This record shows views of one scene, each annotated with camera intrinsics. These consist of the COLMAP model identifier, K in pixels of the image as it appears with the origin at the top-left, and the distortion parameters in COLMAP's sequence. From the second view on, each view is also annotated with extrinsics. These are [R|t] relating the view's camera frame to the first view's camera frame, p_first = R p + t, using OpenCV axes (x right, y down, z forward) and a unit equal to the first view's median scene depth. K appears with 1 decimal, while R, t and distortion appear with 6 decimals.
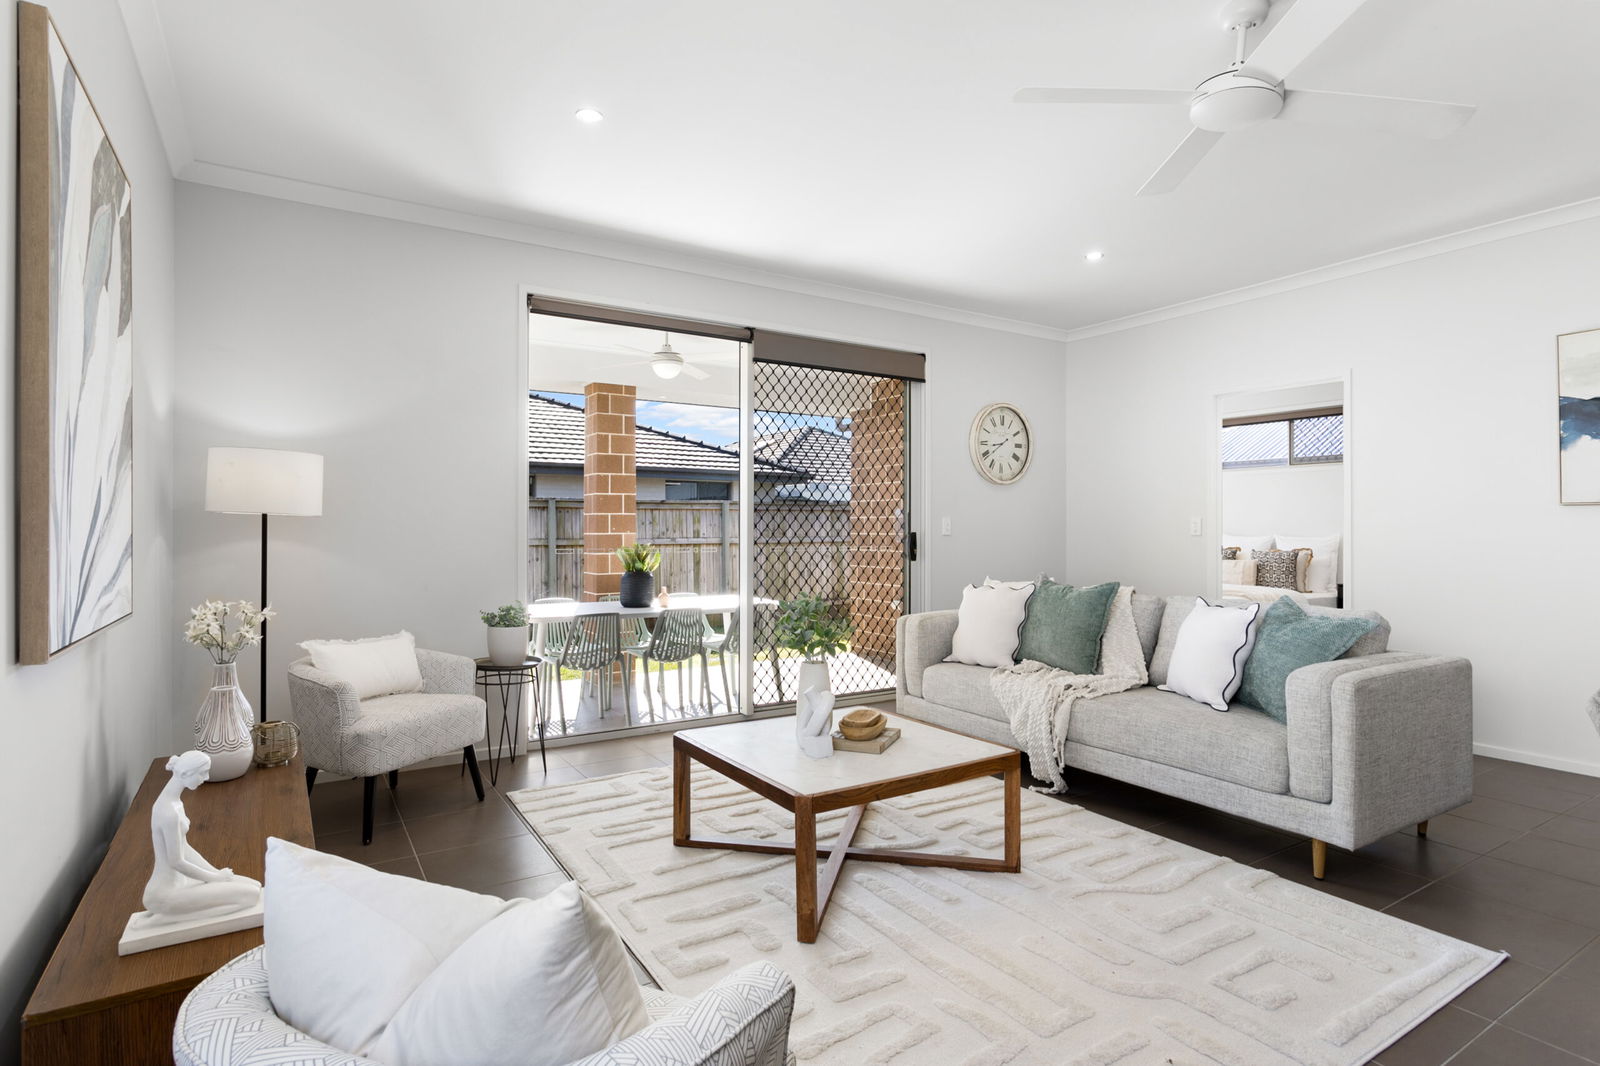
lens RADIAL K [[809.4, 0, 800.0], [0, 809.4, 533.0], [0, 0, 1]] dist [-0.000637, -0.000082]
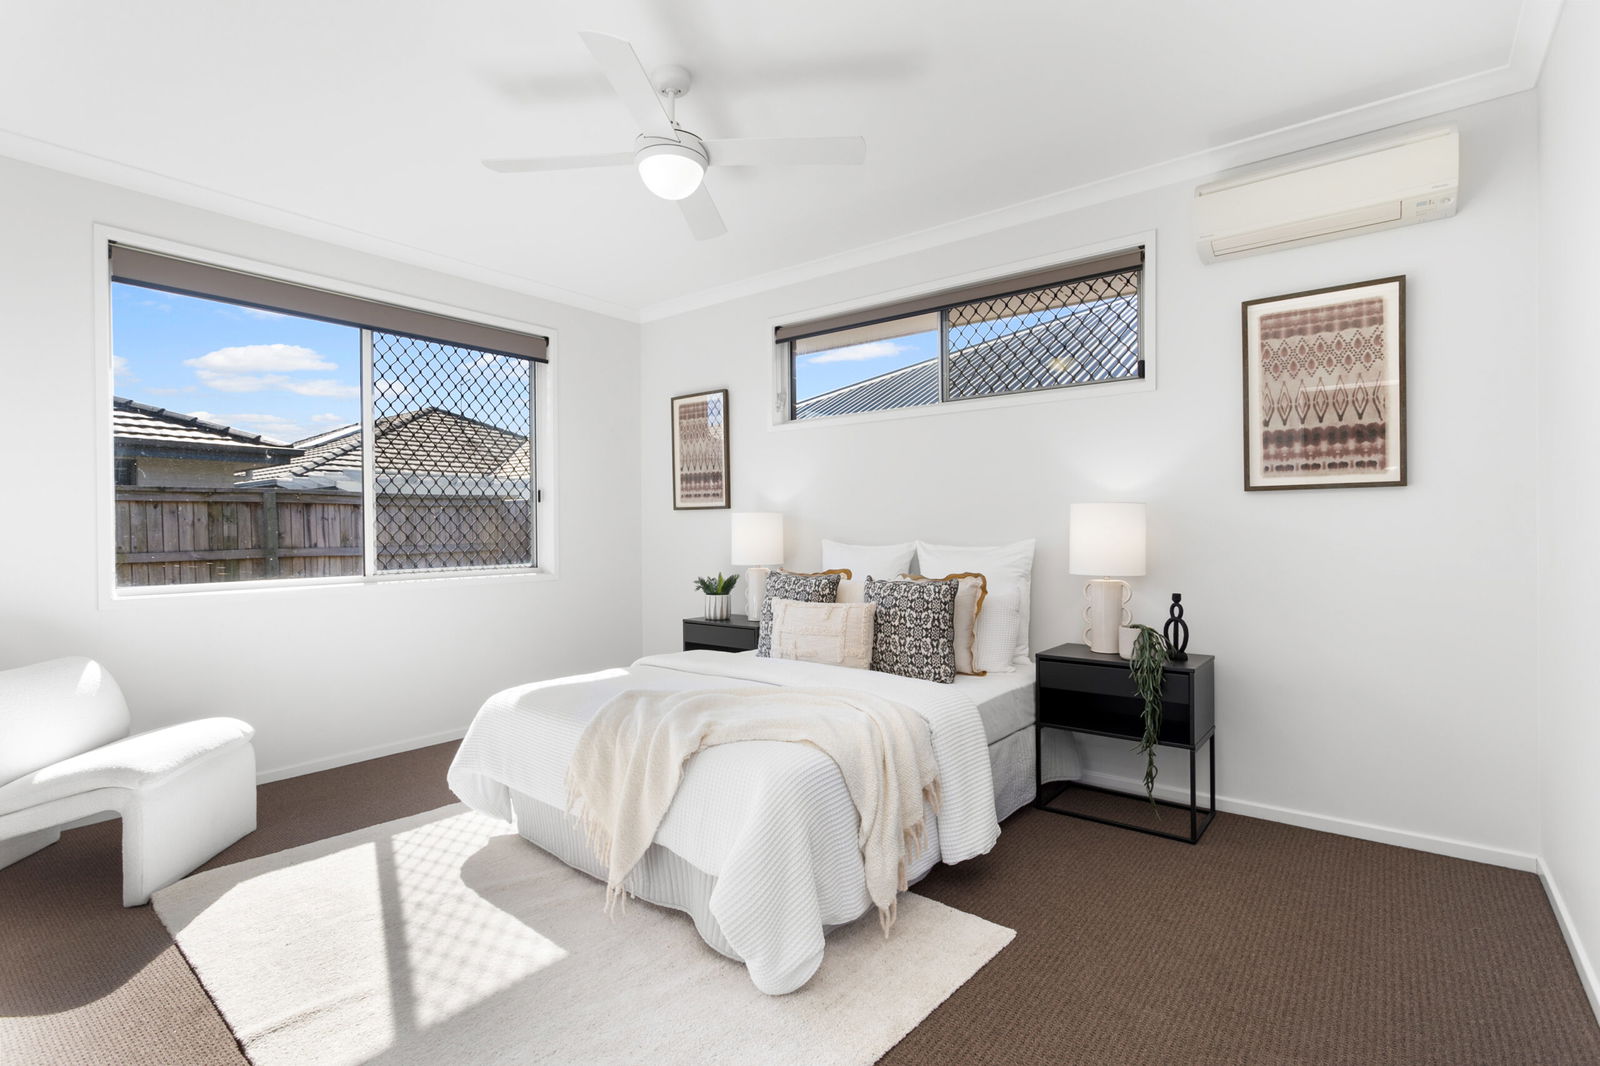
lens RADIAL K [[764.6, 0, 800.0], [0, 764.6, 533.0], [0, 0, 1]] dist [0.000528, 0.000117]
pose [[0.945273, -0.012679, 0.326034, 0.382326], [0.013124, 0.999914, 0.000833, -0.004247], [-0.326016, 0.003491, 0.945358, 0.607804]]
